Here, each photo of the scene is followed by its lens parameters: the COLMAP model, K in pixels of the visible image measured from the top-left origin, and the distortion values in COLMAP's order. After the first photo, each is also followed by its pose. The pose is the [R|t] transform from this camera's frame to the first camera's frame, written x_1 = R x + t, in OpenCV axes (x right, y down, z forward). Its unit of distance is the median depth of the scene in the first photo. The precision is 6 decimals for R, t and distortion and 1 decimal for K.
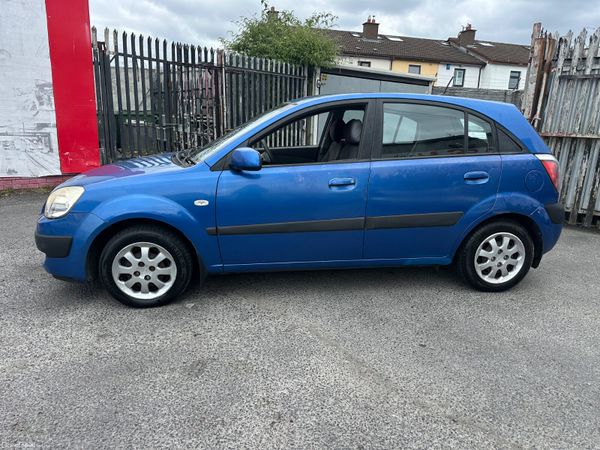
lens RADIAL K [[419.2, 0, 301.0], [0, 419.2, 224.9], [0, 0, 1]] dist [0.042992, -0.054070]
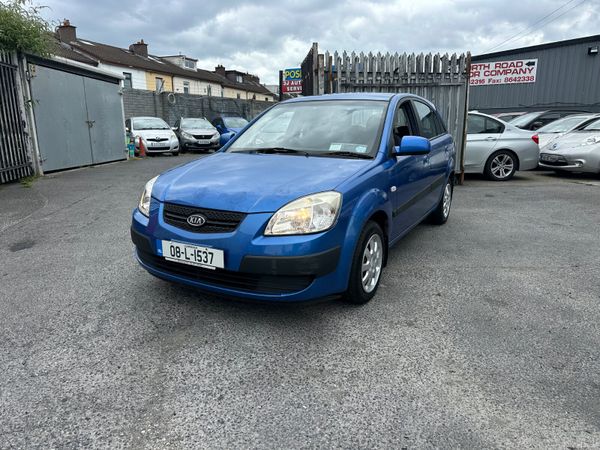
lens RADIAL K [[419.2, 0, 301.0], [0, 419.2, 224.9], [0, 0, 1]] dist [0.042992, -0.054070]
pose [[0.612486, -0.207820, 0.762674, -0.778187], [0.208569, 0.973119, 0.097667, -0.071881], [-0.762469, 0.099251, 0.639367, 0.302229]]
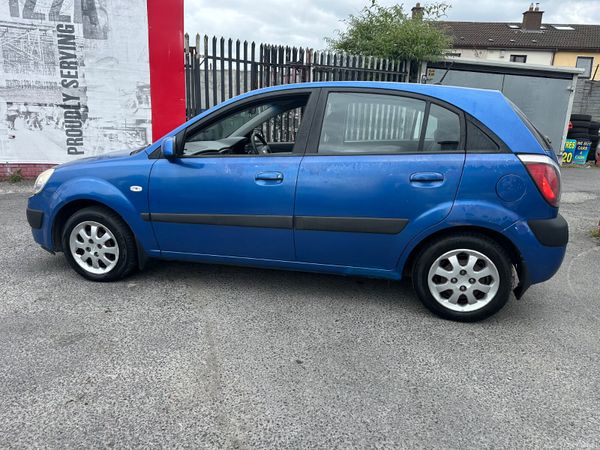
lens RADIAL K [[419.2, 0, 301.0], [0, 419.2, 224.9], [0, 0, 1]] dist [0.042992, -0.054070]
pose [[0.937050, 0.087961, -0.337934, 0.318934], [-0.089175, 0.995944, 0.011962, -0.007421], [0.337616, 0.018926, 0.941094, 0.090440]]
